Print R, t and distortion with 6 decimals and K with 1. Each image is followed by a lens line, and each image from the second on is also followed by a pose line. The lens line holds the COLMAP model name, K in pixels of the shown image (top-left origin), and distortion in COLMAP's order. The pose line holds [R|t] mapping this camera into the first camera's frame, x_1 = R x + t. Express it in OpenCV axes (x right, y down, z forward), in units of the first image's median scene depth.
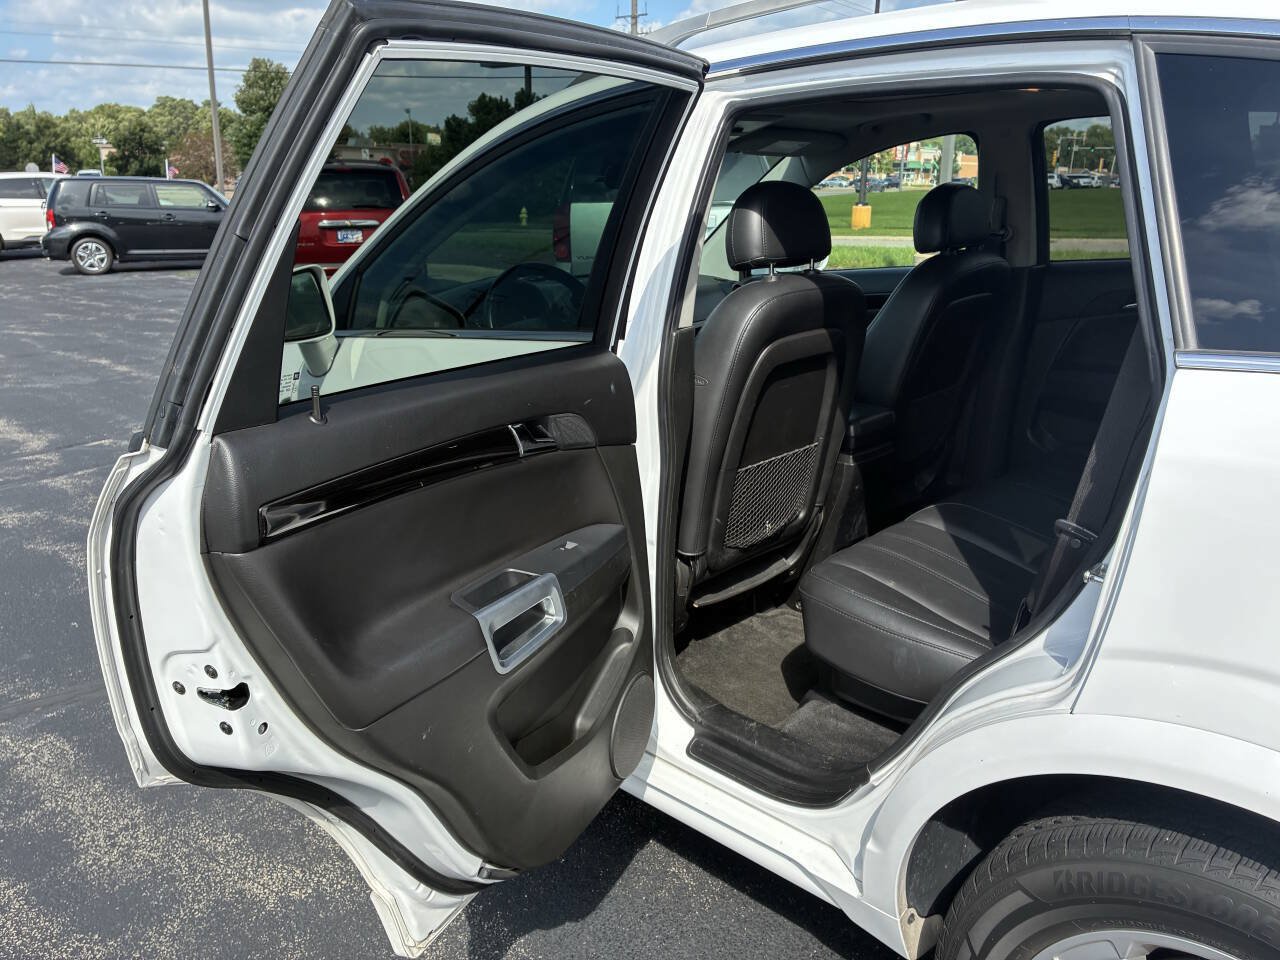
lens RADIAL K [[968.5, 0, 653.6], [0, 968.5, 476.9], [0, 0, 1]] dist [0.075927, -0.103750]
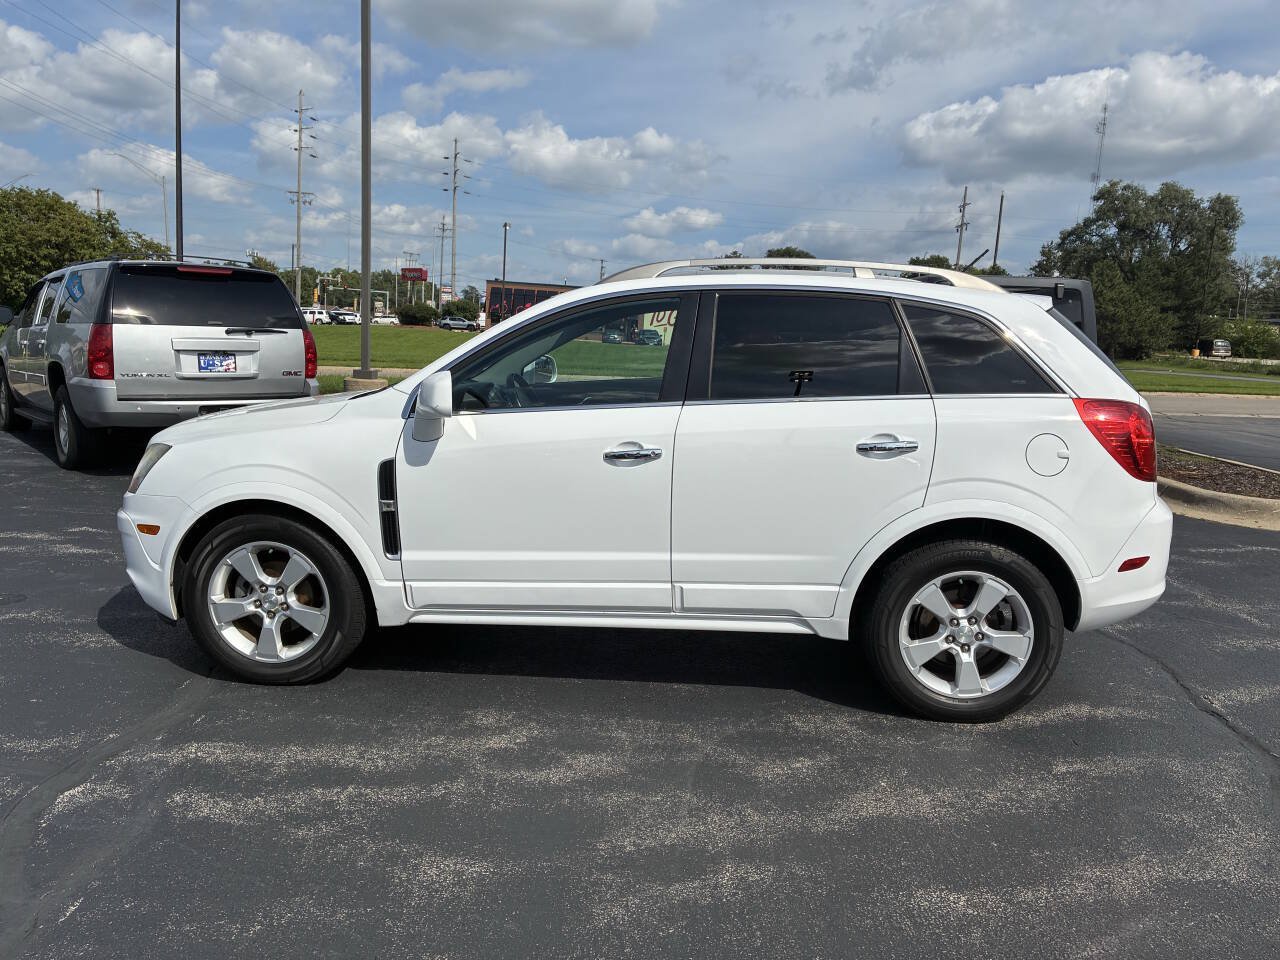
lens RADIAL K [[968.5, 0, 644.3], [0, 968.5, 483.4], [0, 0, 1]] dist [0.075927, -0.103750]
pose [[0.758726, -0.064384, 0.648221, -0.158300], [0.142440, 0.987420, -0.068648, 0.017371], [-0.635646, 0.144418, 0.758352, -0.057445]]
